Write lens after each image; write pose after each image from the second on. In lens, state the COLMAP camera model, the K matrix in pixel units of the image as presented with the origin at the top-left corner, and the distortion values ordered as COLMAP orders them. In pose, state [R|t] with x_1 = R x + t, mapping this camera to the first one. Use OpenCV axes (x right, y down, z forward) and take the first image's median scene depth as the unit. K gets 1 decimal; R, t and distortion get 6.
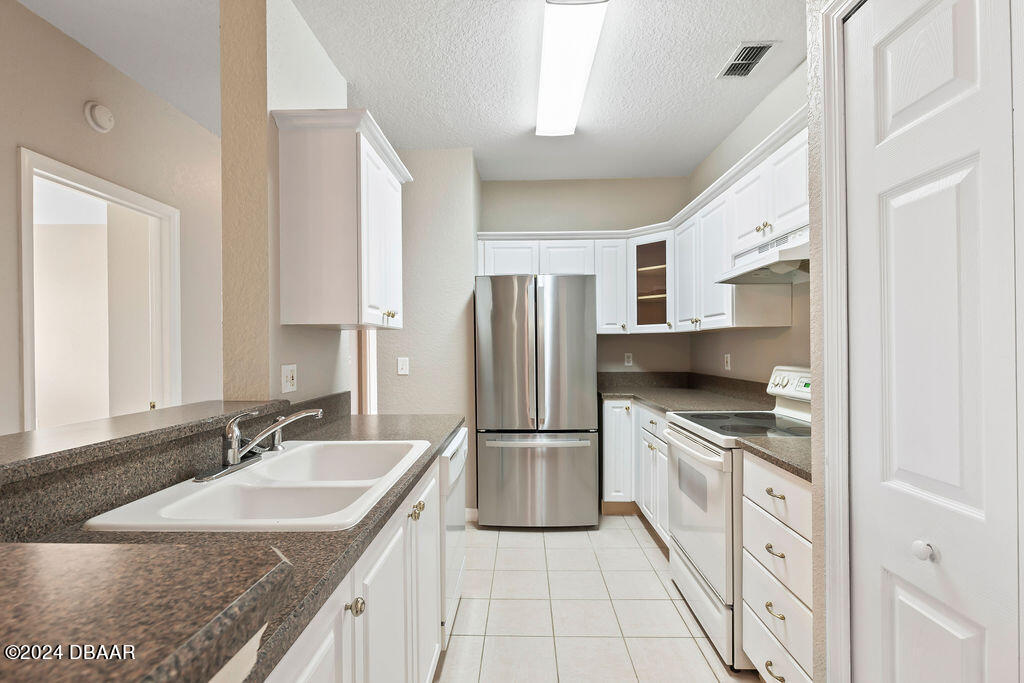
lens RADIAL K [[463.5, 0, 502.7], [0, 463.5, 348.6], [0, 0, 1]] dist [0.008121, -0.001867]
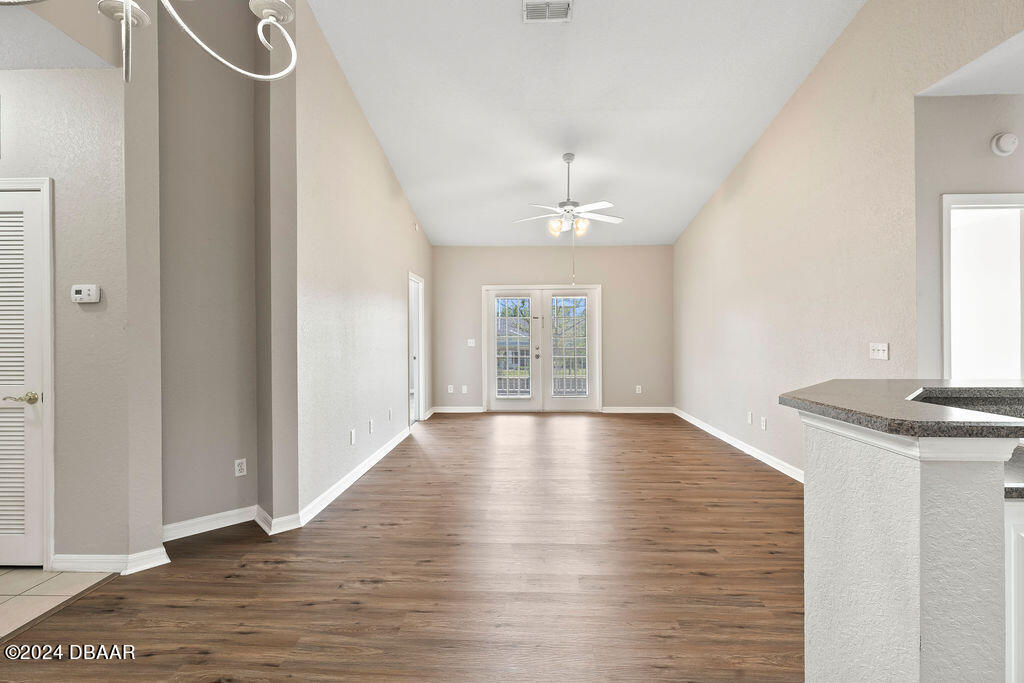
lens RADIAL K [[463.5, 0, 510.0], [0, 463.5, 334.6], [0, 0, 1]] dist [0.008121, -0.001867]
pose [[0.008125, 0.005186, -0.999954, 0.280133], [0.002005, 0.999984, 0.005202, -0.001689], [0.999965, -0.002047, 0.008115, -0.246049]]
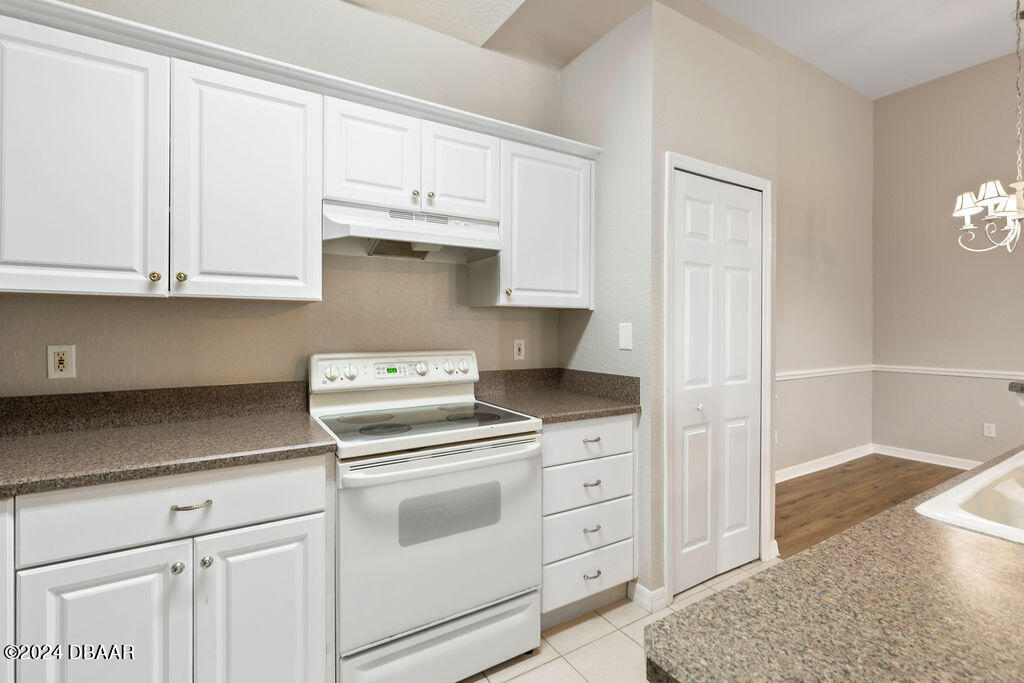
lens RADIAL K [[463.5, 0, 507.1], [0, 463.5, 331.4], [0, 0, 1]] dist [0.008121, -0.001867]
pose [[-0.567629, 0.005344, 0.823267, -0.191706], [0.006826, 0.999975, -0.001784, 0.001408], [-0.823256, 0.004607, -0.567651, 1.008528]]
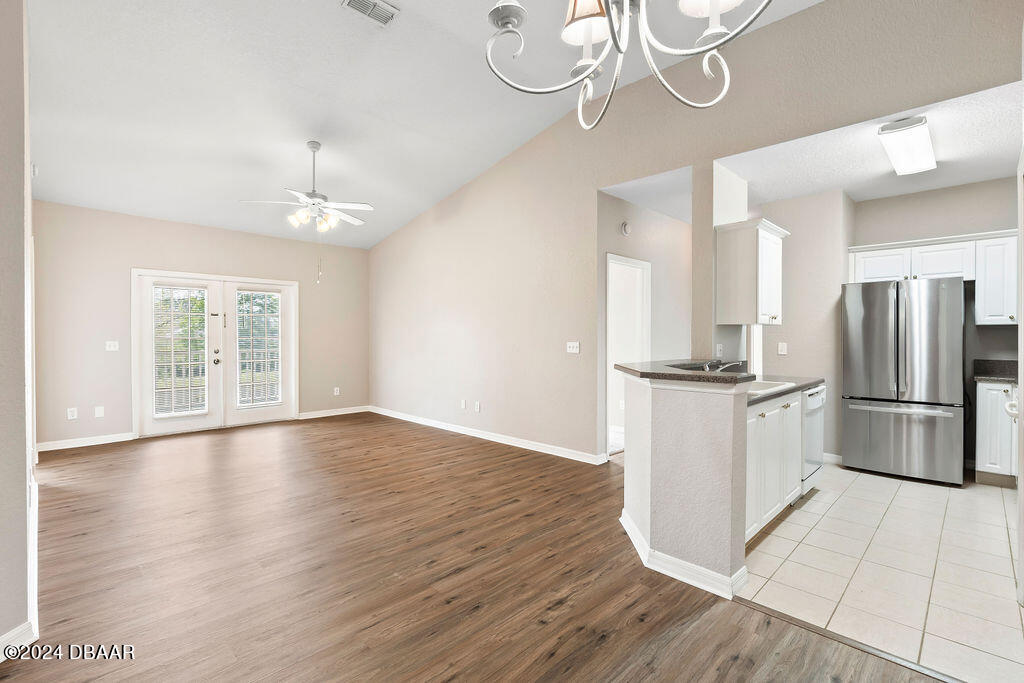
lens RADIAL K [[463.5, 0, 519.7], [0, 463.5, 341.1], [0, 0, 1]] dist [0.008121, -0.001867]
pose [[0.743730, 0.013502, -0.668344, 0.170864], [-0.007319, 0.999901, 0.012055, 0.002229], [0.668441, -0.004074, 0.743754, -0.741660]]
